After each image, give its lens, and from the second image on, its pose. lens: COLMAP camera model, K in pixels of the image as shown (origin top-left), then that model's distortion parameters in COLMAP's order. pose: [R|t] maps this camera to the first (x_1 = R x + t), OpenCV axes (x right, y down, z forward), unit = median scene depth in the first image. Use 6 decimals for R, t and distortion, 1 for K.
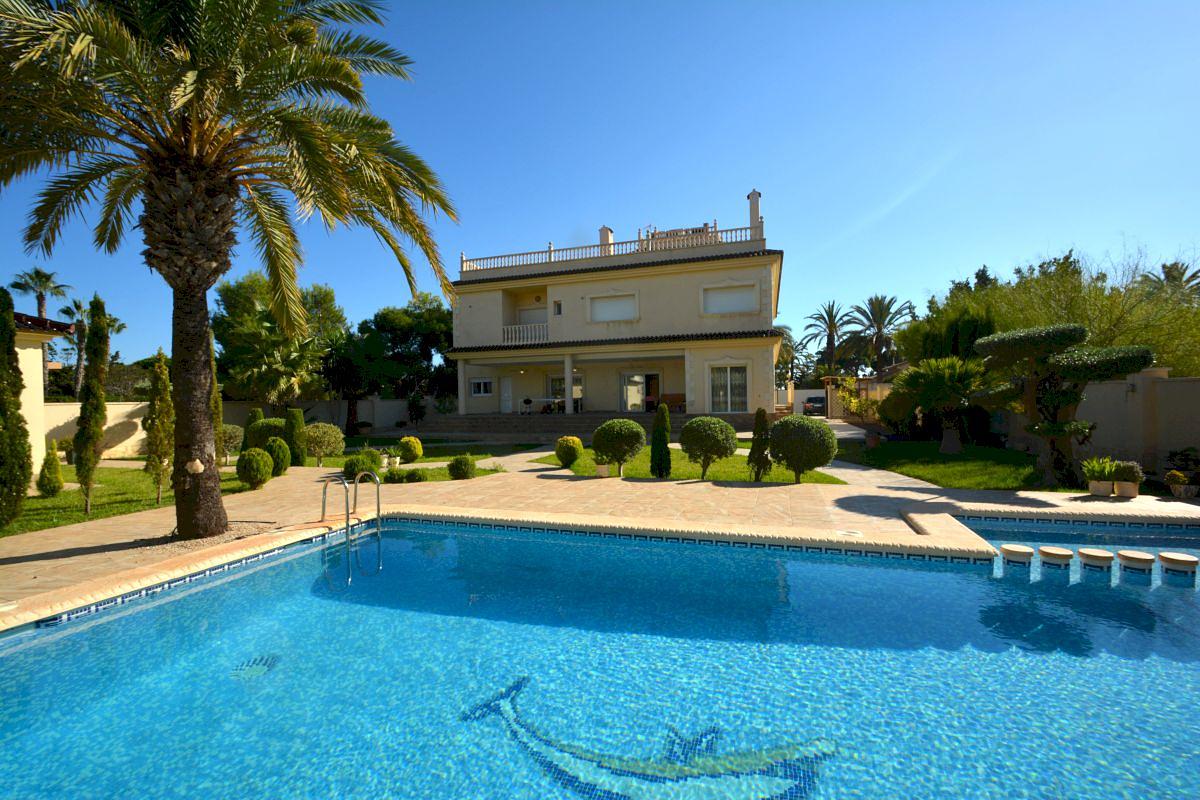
lens RADIAL K [[517.7, 0, 600.0], [0, 517.7, 400.0], [0, 0, 1]] dist [0.018358, -0.000002]
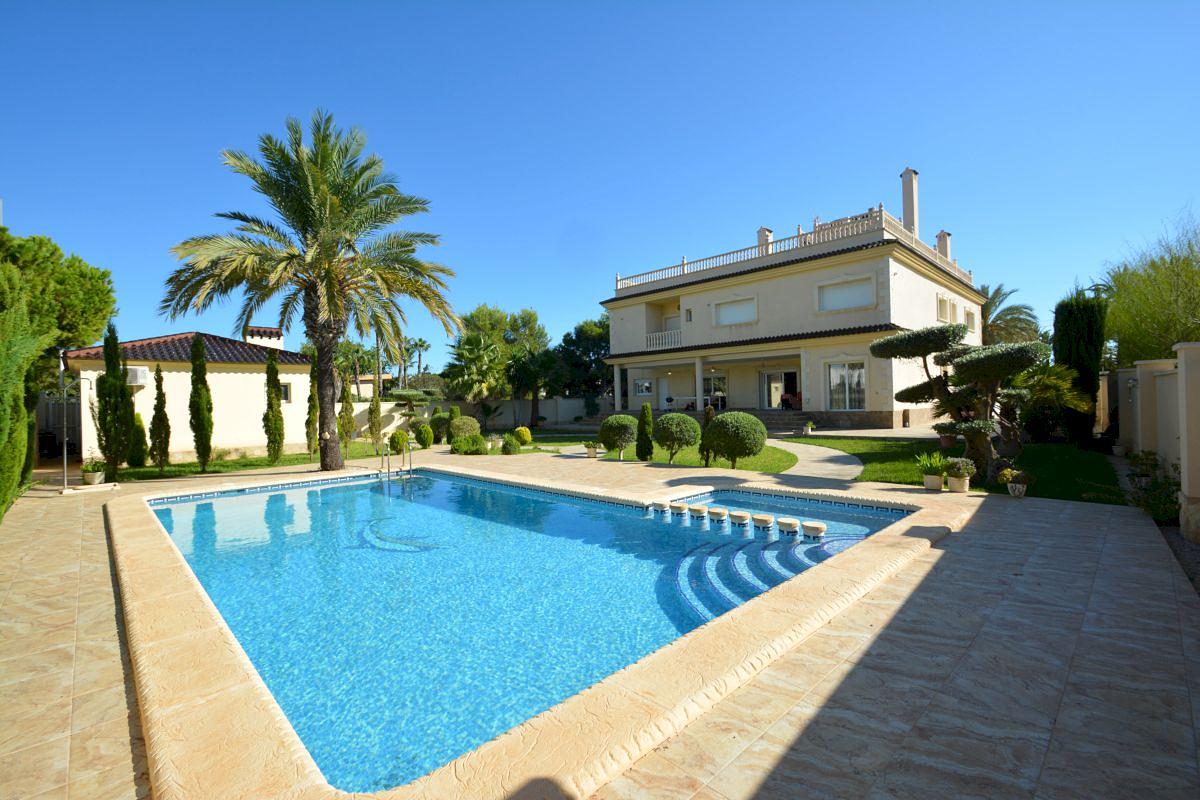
lens RADIAL K [[517.7, 0, 600.0], [0, 517.7, 400.0], [0, 0, 1]] dist [0.018358, -0.000002]
pose [[0.895210, -0.003477, -0.445632, 0.242437], [0.006637, 0.999963, 0.005530, -0.003960], [0.445596, -0.007909, 0.895199, -0.078431]]
